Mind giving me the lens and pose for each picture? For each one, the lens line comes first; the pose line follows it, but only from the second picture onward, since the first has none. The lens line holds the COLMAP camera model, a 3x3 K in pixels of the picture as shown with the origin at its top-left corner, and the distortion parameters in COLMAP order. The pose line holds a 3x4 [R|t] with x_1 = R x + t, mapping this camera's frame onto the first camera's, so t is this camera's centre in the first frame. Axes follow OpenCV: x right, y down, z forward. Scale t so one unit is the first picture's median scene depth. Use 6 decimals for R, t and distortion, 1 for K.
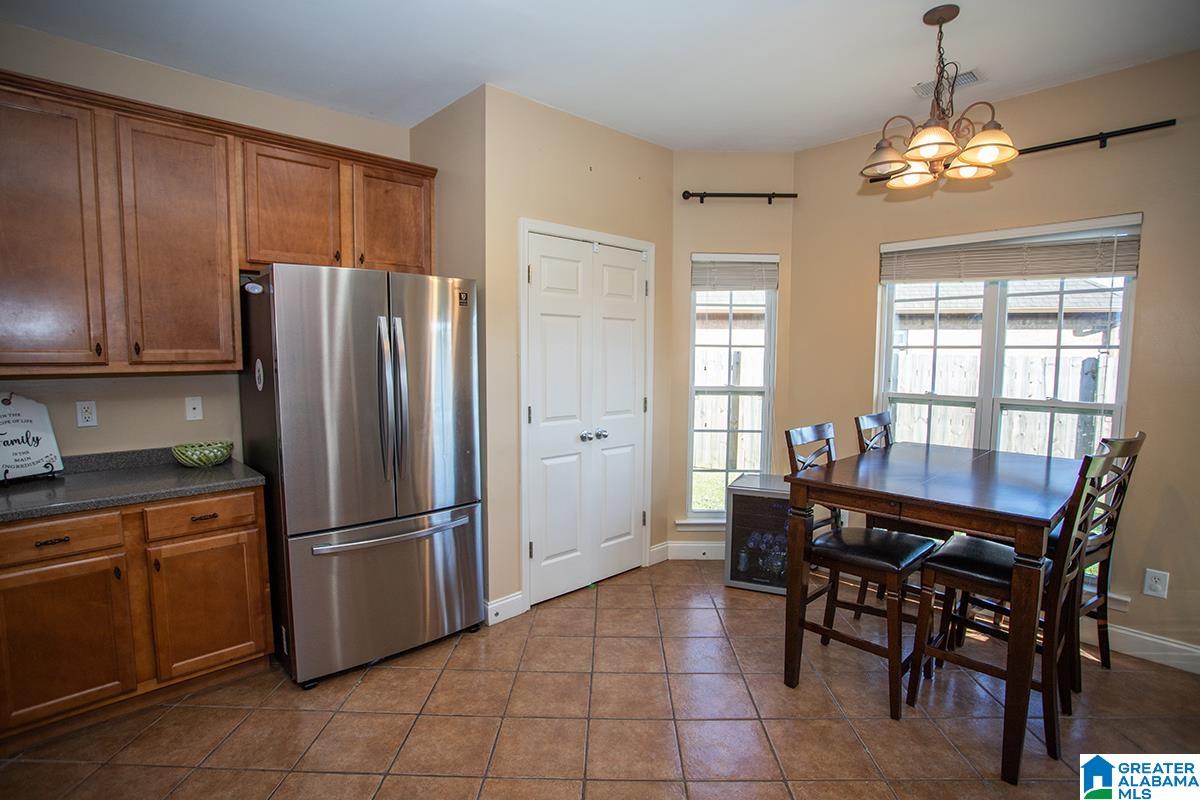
lens RADIAL K [[591.6, 0, 602.6], [0, 591.6, 400.7], [0, 0, 1]] dist [-0.070465, 0.030095]
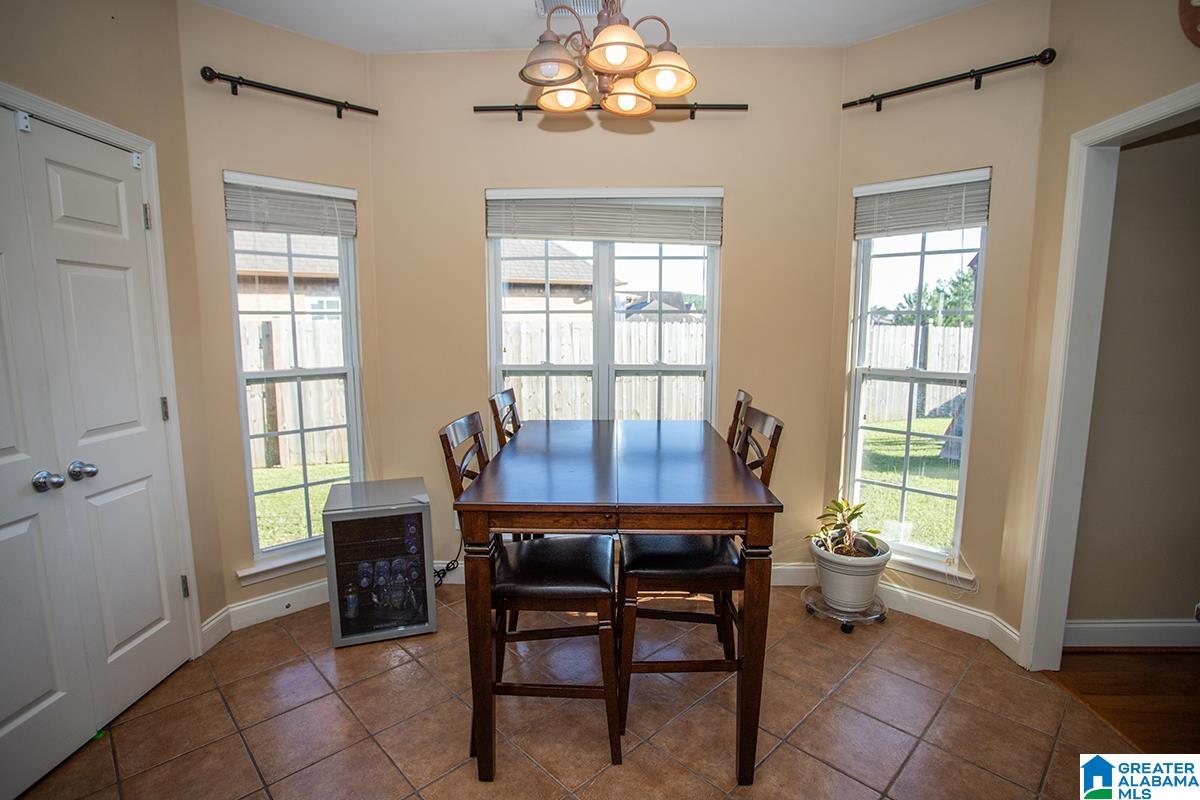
lens RADIAL K [[590.6, 0, 600.4], [0, 590.6, 401.5], [0, 0, 1]] dist [-0.076007, 0.036595]
pose [[0.710020, -0.101866, 0.696775, -0.024371], [0.062141, 0.994685, 0.082097, -0.025952], [-0.701435, -0.014992, 0.712576, 0.305303]]
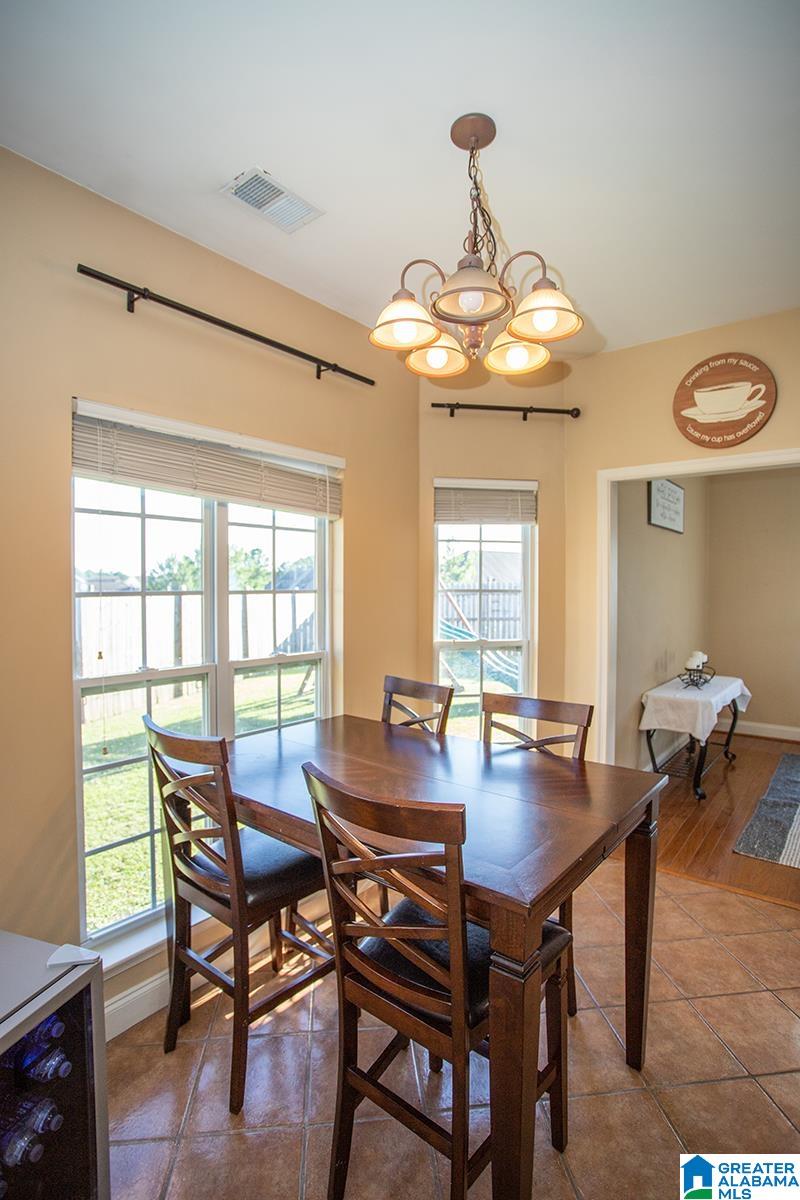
lens RADIAL K [[590.6, 0, 405.5], [0, 590.6, 598.7], [0, 0, 1]] dist [-0.076007, 0.036595]
pose [[-0.122253, -0.025436, 0.992173, -0.077949], [0.075699, 0.996521, 0.034874, -0.093614], [-0.989608, 0.079370, -0.119902, 0.860207]]
